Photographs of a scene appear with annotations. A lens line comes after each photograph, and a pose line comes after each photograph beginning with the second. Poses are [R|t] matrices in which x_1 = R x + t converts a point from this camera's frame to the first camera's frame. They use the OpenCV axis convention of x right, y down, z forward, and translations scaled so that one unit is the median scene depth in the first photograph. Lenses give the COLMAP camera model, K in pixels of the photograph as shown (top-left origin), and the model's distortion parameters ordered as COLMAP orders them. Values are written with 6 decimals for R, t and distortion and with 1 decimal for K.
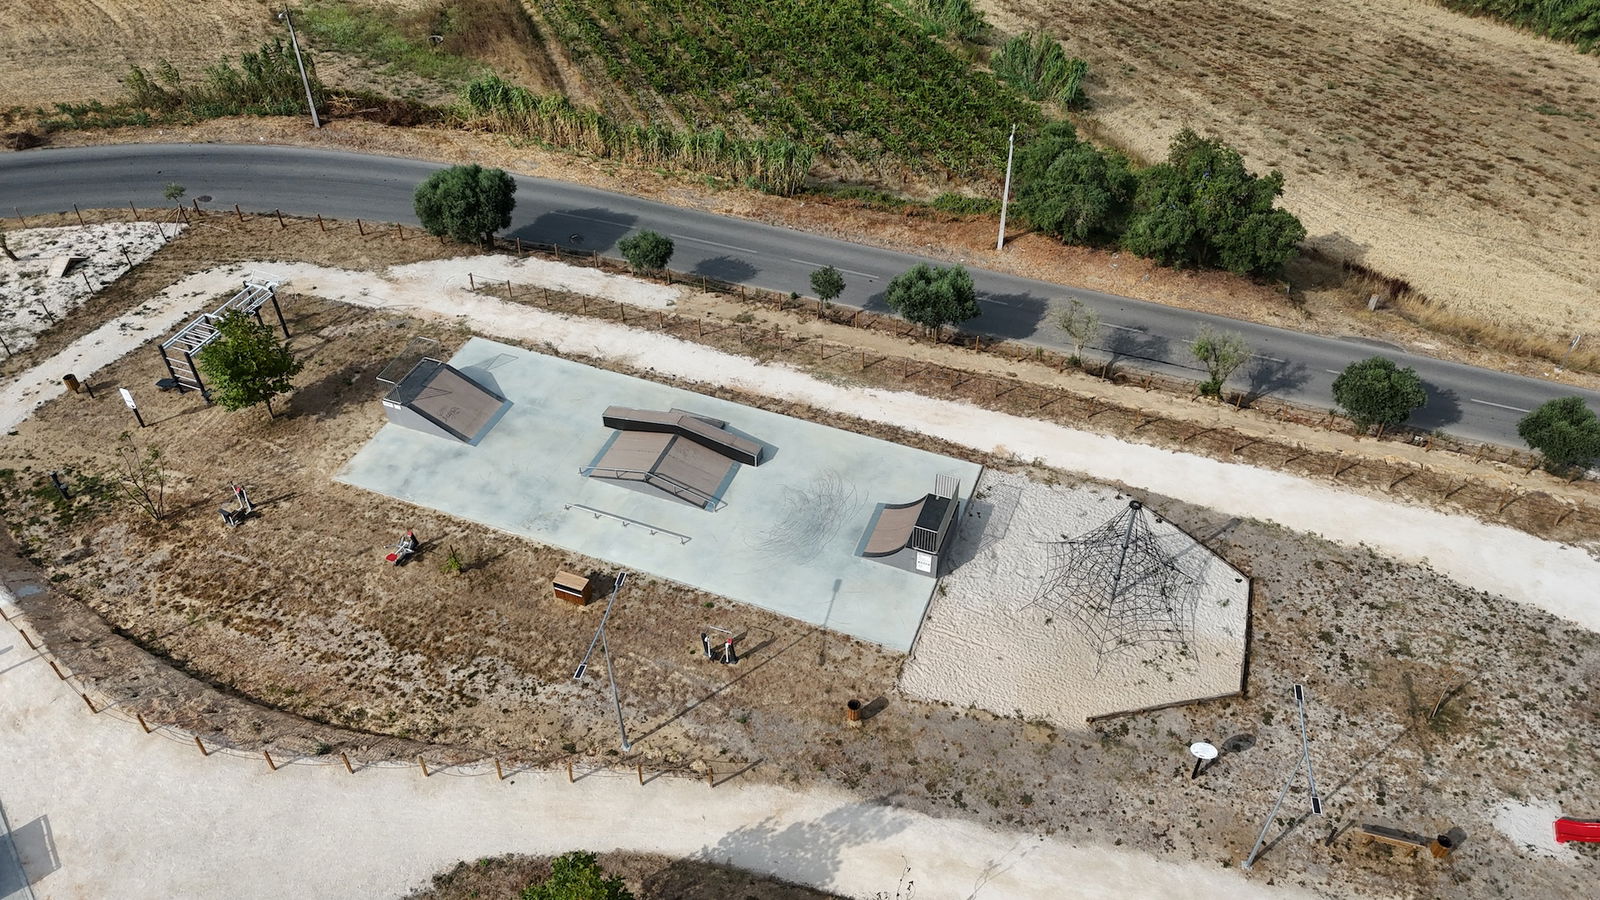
lens RADIAL K [[1174.7, 0, 800.1], [0, 1174.7, 449.1], [0, 0, 1]] dist [0.077029, -0.067612]
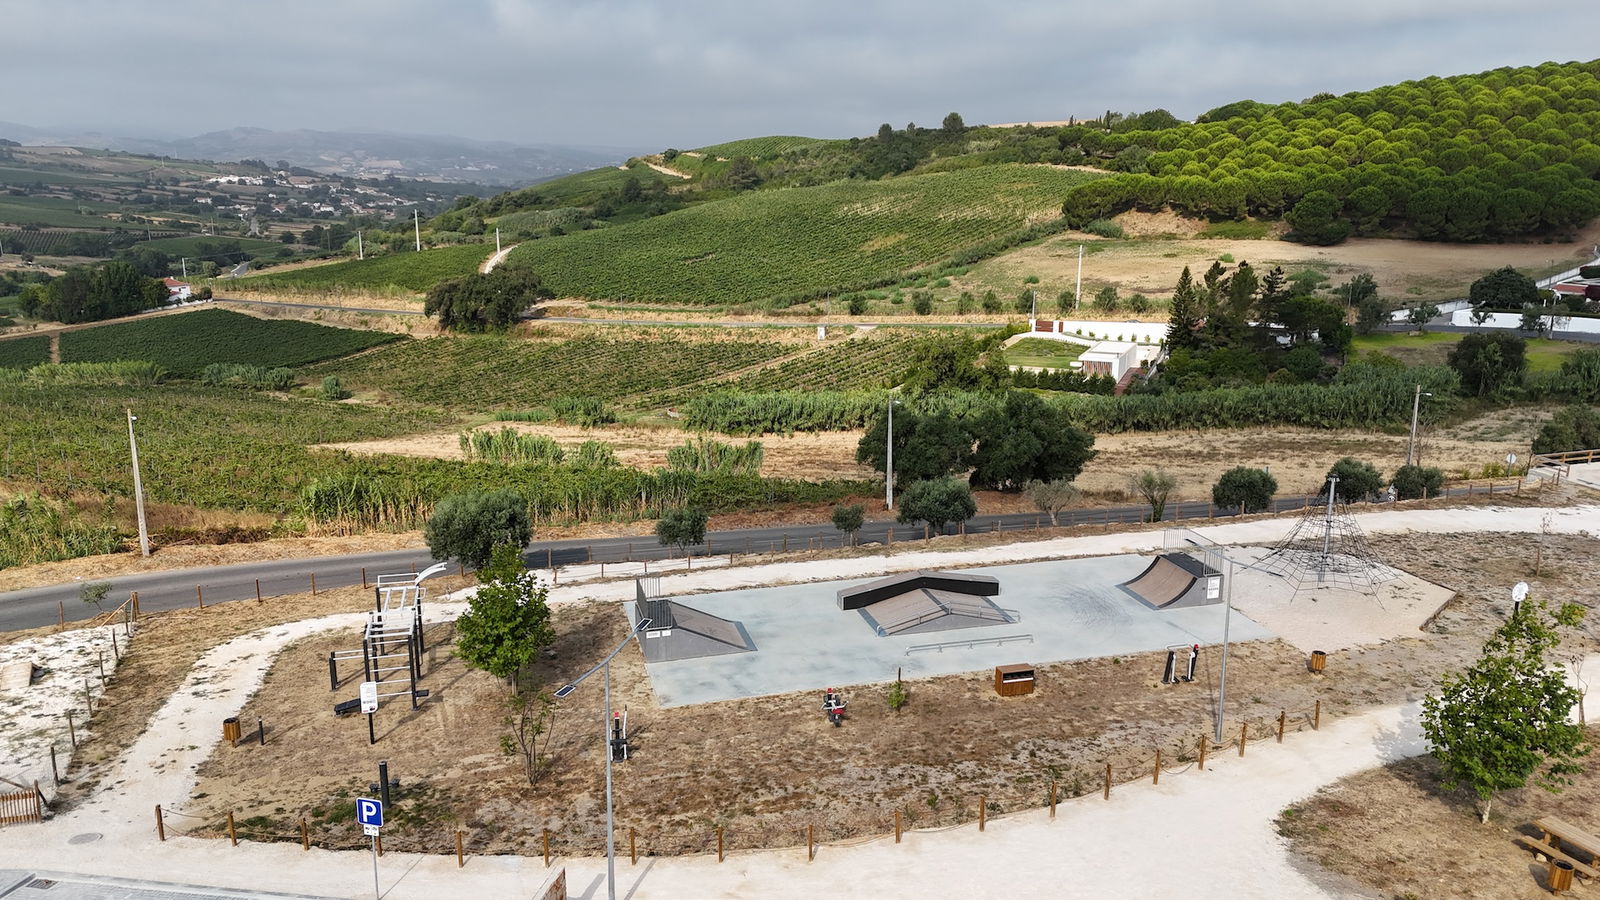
lens RADIAL K [[1174.7, 0, 800.6], [0, 1174.7, 452.7], [0, 0, 1]] dist [0.077029, -0.067612]
pose [[0.798450, -0.136780, 0.586318, -0.707894], [0.401584, 0.846557, -0.349388, 0.185256], [-0.448562, 0.514424, 0.730862, 0.227027]]
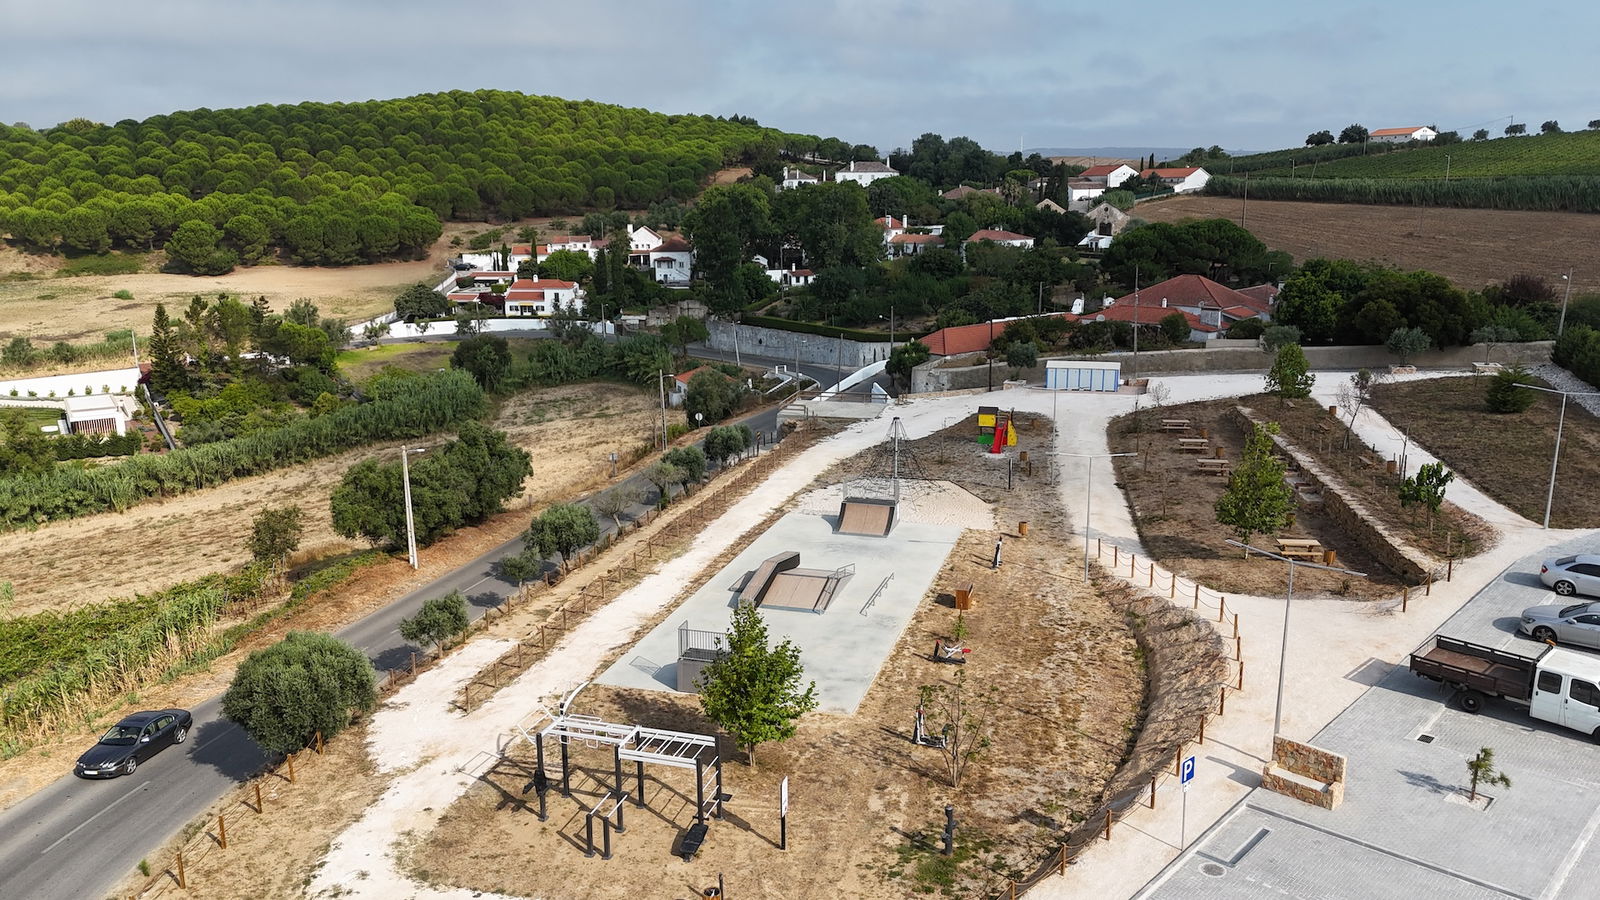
lens RADIAL K [[1174.7, 0, 801.4], [0, 1174.7, 449.1], [0, 0, 1]] dist [0.077029, -0.067612]
pose [[-0.078206, -0.211002, 0.974352, -1.087111], [0.681022, 0.702459, 0.206784, -0.289169], [-0.728075, 0.679727, 0.088760, 0.740641]]
